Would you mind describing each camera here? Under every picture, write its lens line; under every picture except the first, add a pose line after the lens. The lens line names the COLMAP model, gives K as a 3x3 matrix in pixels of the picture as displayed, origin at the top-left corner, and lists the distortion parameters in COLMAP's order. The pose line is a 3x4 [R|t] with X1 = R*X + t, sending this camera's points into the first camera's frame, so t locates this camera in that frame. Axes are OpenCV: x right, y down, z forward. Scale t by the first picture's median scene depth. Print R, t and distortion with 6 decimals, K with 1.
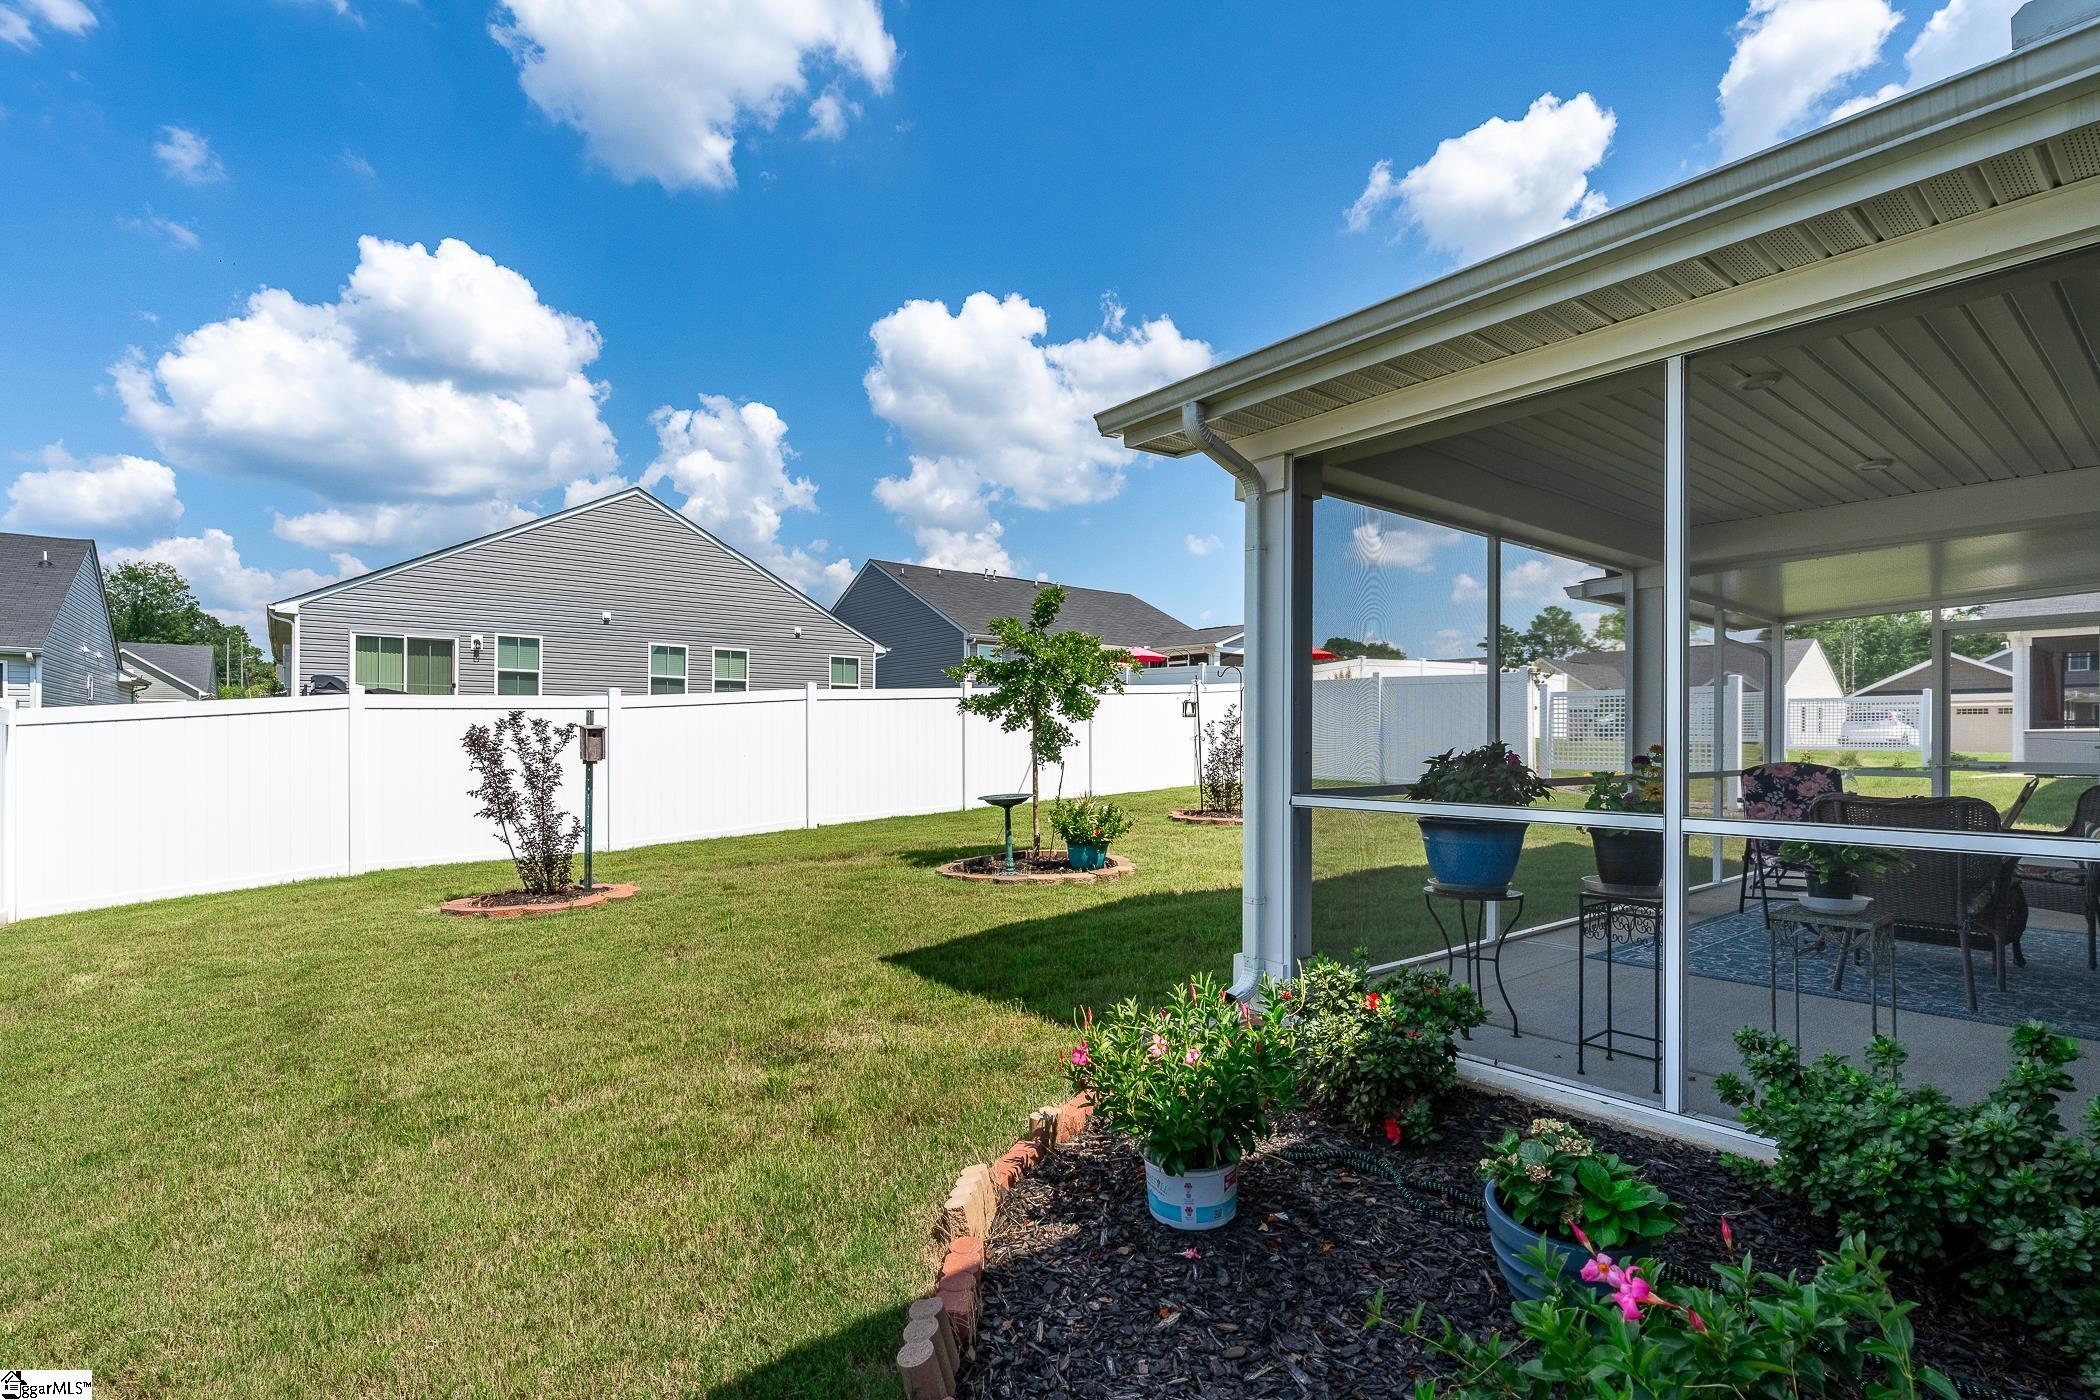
lens RADIAL K [[957.8, 0, 1025.8], [0, 957.8, 747.9], [0, 0, 1]] dist [-0.003075, -0.000318]
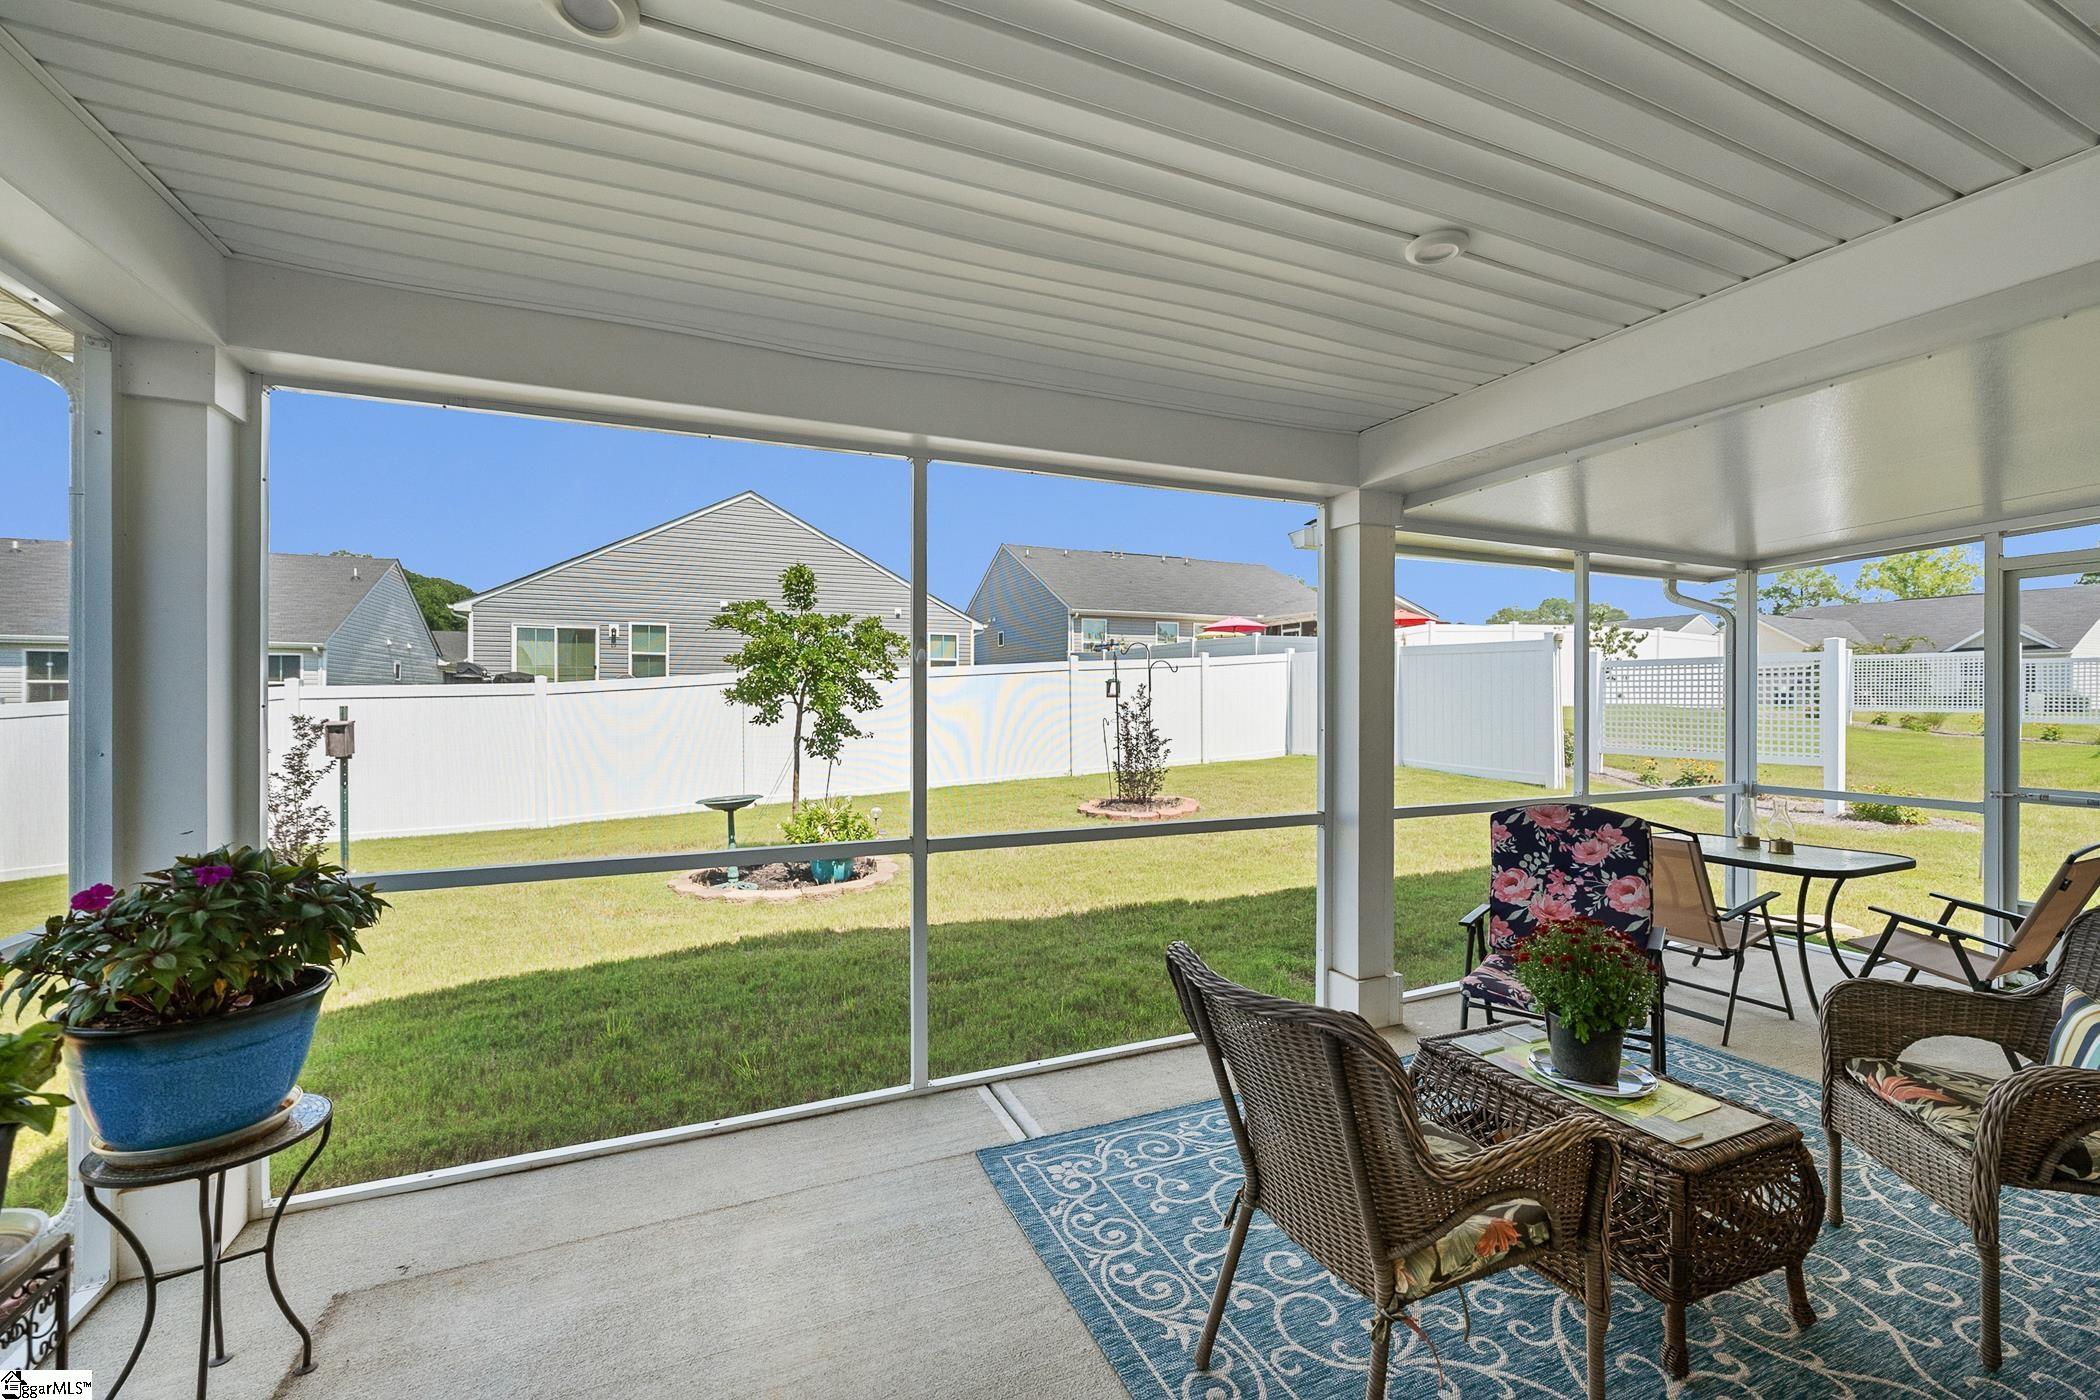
lens RADIAL K [[844.3, 0, 1041.0], [0, 844.3, 702.9], [0, 0, 1]] dist [-0.002140, 0.000152]
pose [[0.968490, -0.003895, -0.249023, 0.419917], [0.002709, 0.999983, -0.005106, -0.031933], [0.249039, 0.004271, 0.968484, 0.278388]]
